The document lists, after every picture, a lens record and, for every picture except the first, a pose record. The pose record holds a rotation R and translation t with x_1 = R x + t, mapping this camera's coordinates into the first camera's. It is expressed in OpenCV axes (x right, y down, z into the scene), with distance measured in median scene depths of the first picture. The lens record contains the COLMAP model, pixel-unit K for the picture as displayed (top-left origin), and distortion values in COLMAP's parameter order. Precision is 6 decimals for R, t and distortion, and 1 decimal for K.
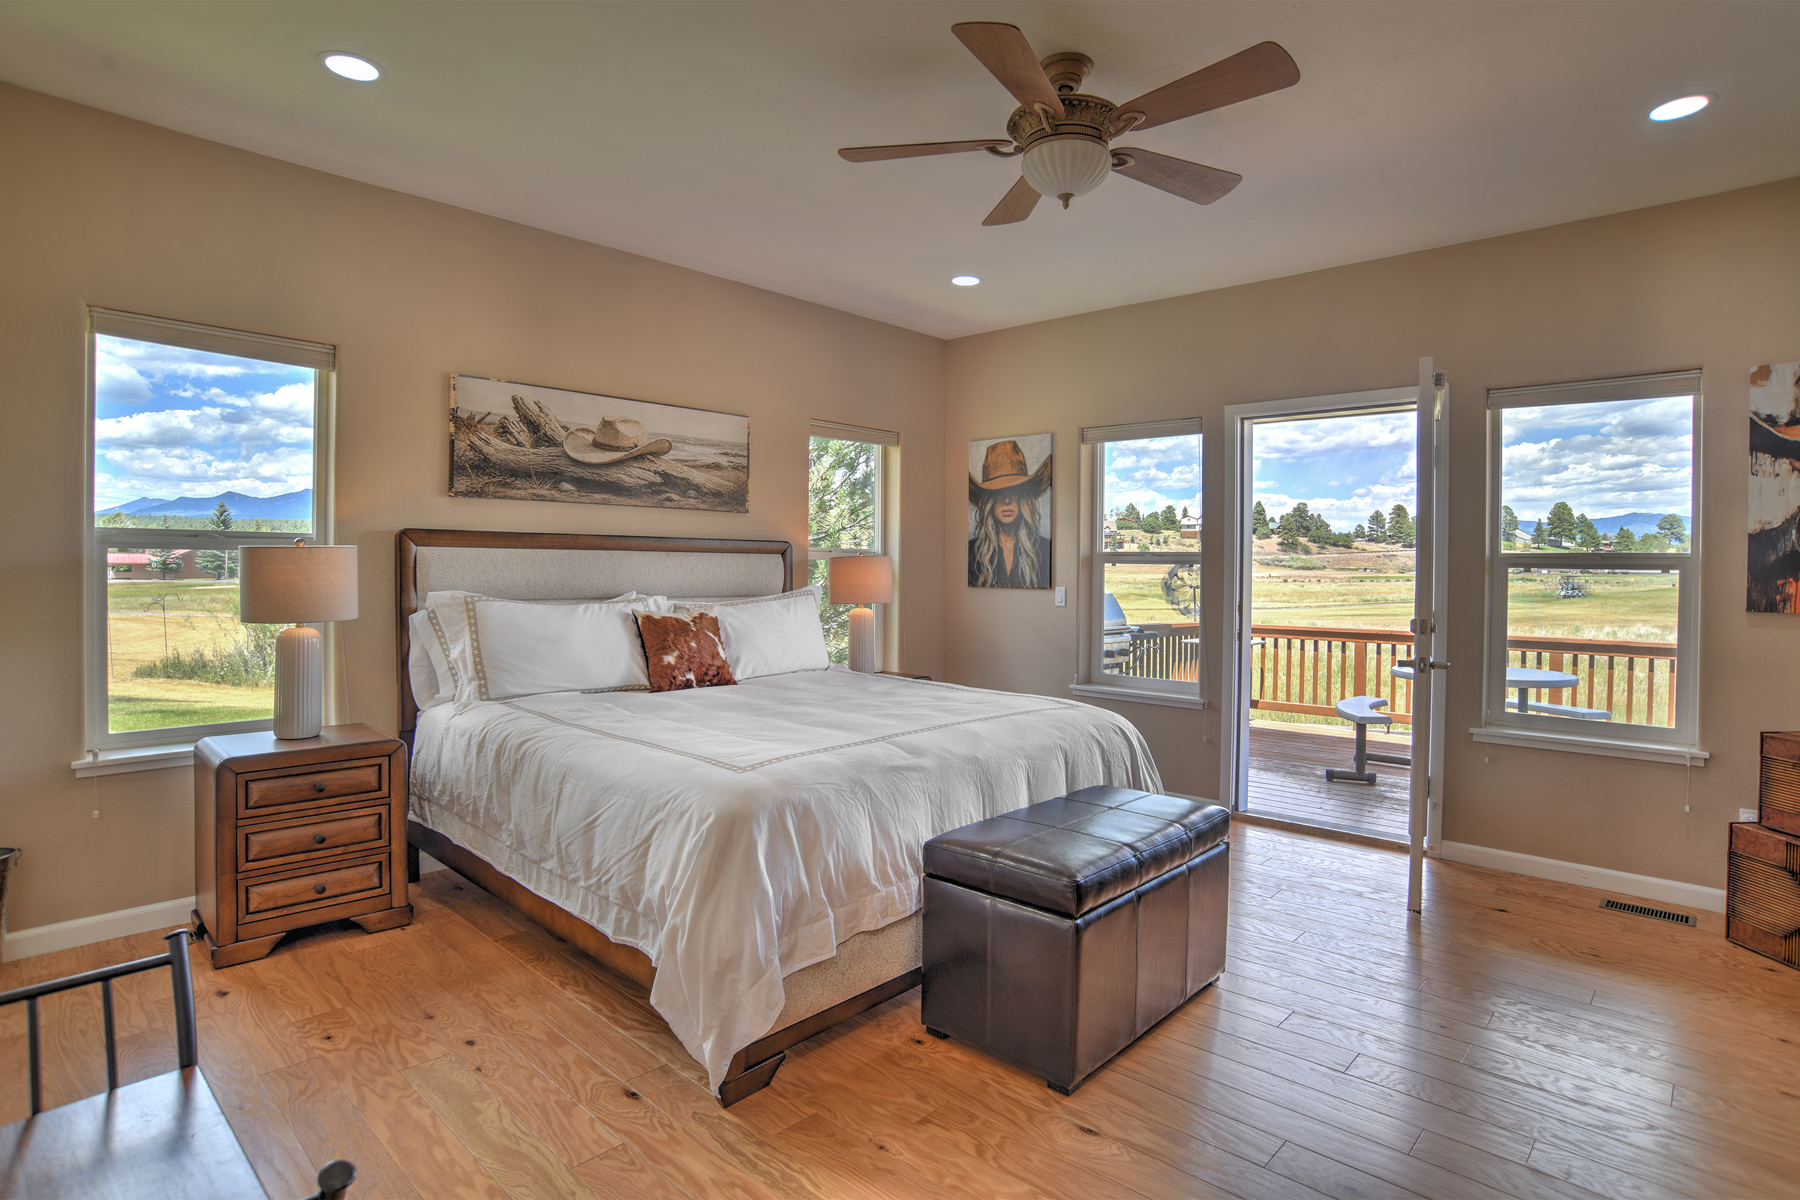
lens RADIAL K [[925.4, 0, 894.9], [0, 925.4, 555.2], [0, 0, 1]] dist [-0.047565, 0.001862]
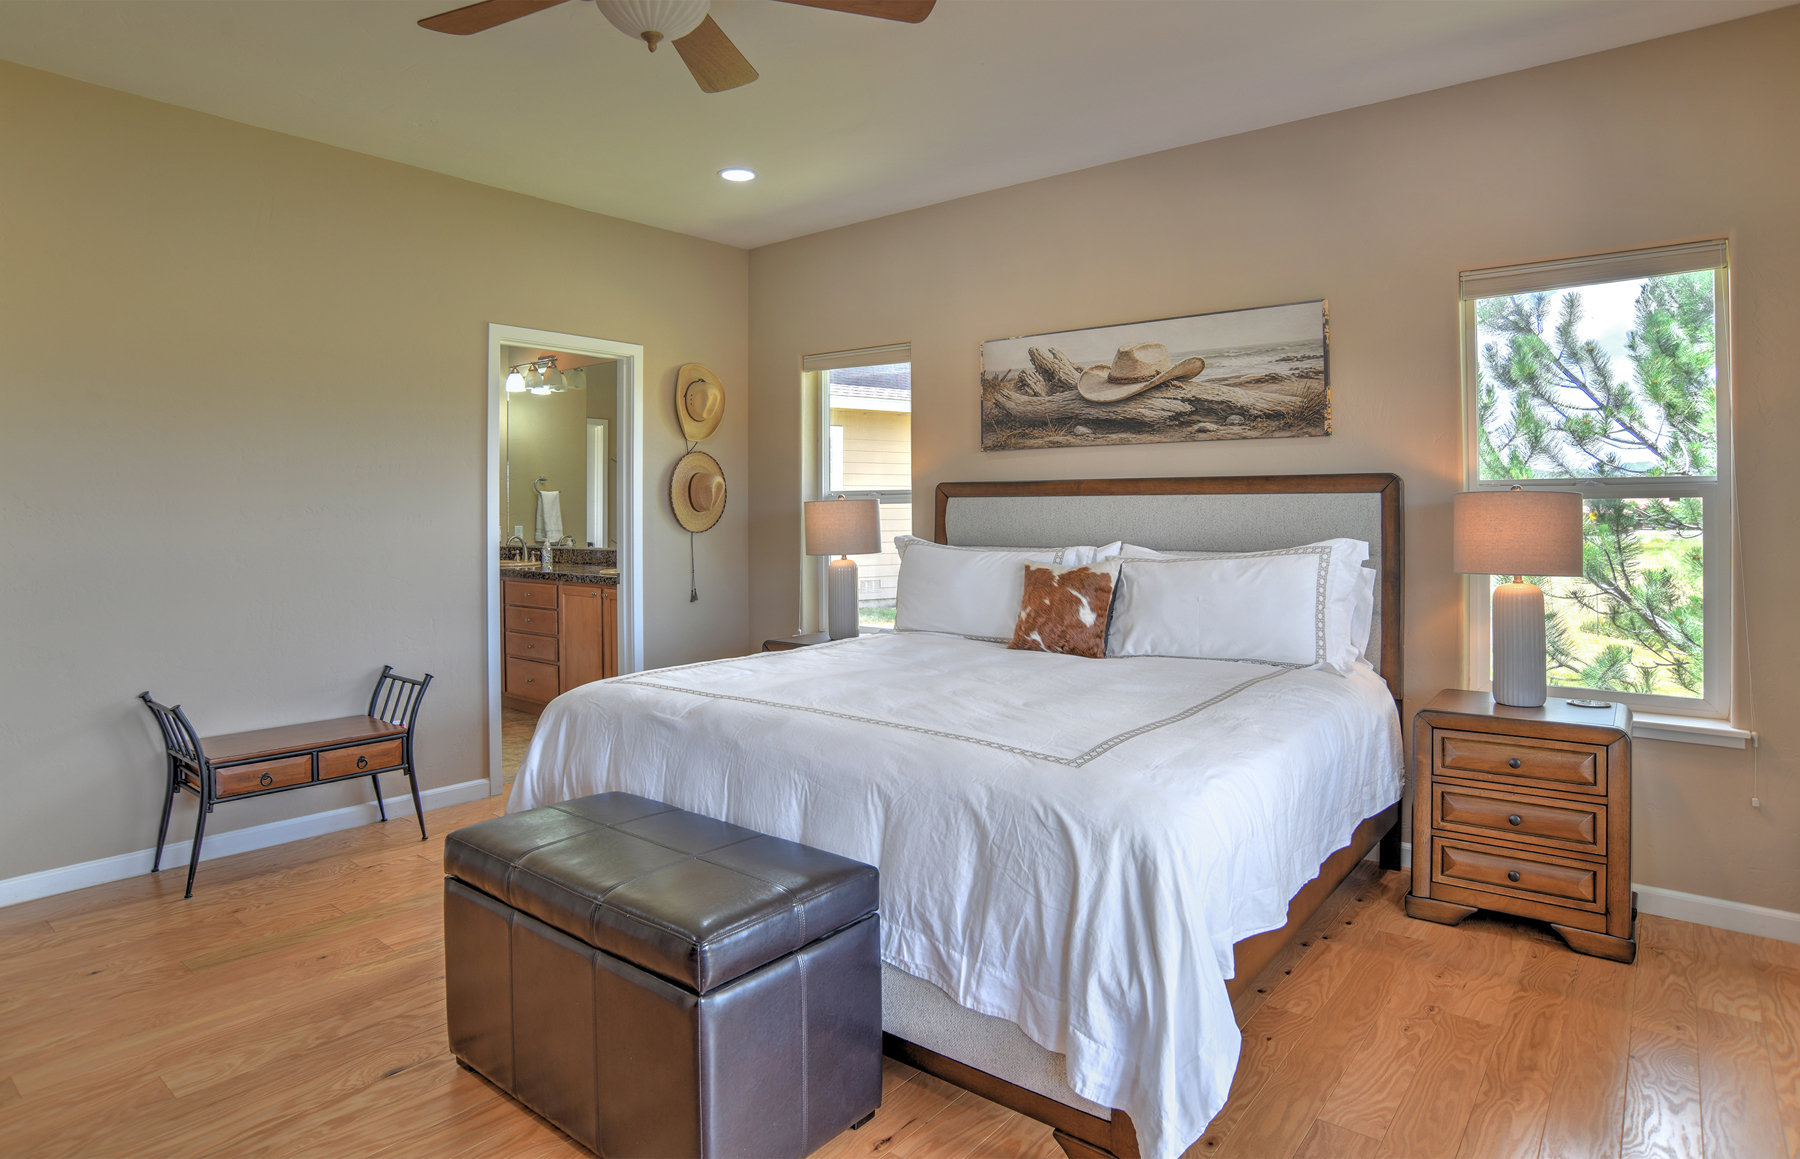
lens RADIAL K [[1007.8, 0, 900.7], [0, 1007.8, 496.0], [0, 0, 1]] dist [-0.040255, -0.000708]
pose [[0.106438, -0.023534, -0.994041, 0.636419], [0.014438, 0.999651, -0.022121, 0.013637], [0.994215, -0.011998, 0.106740, 0.675228]]
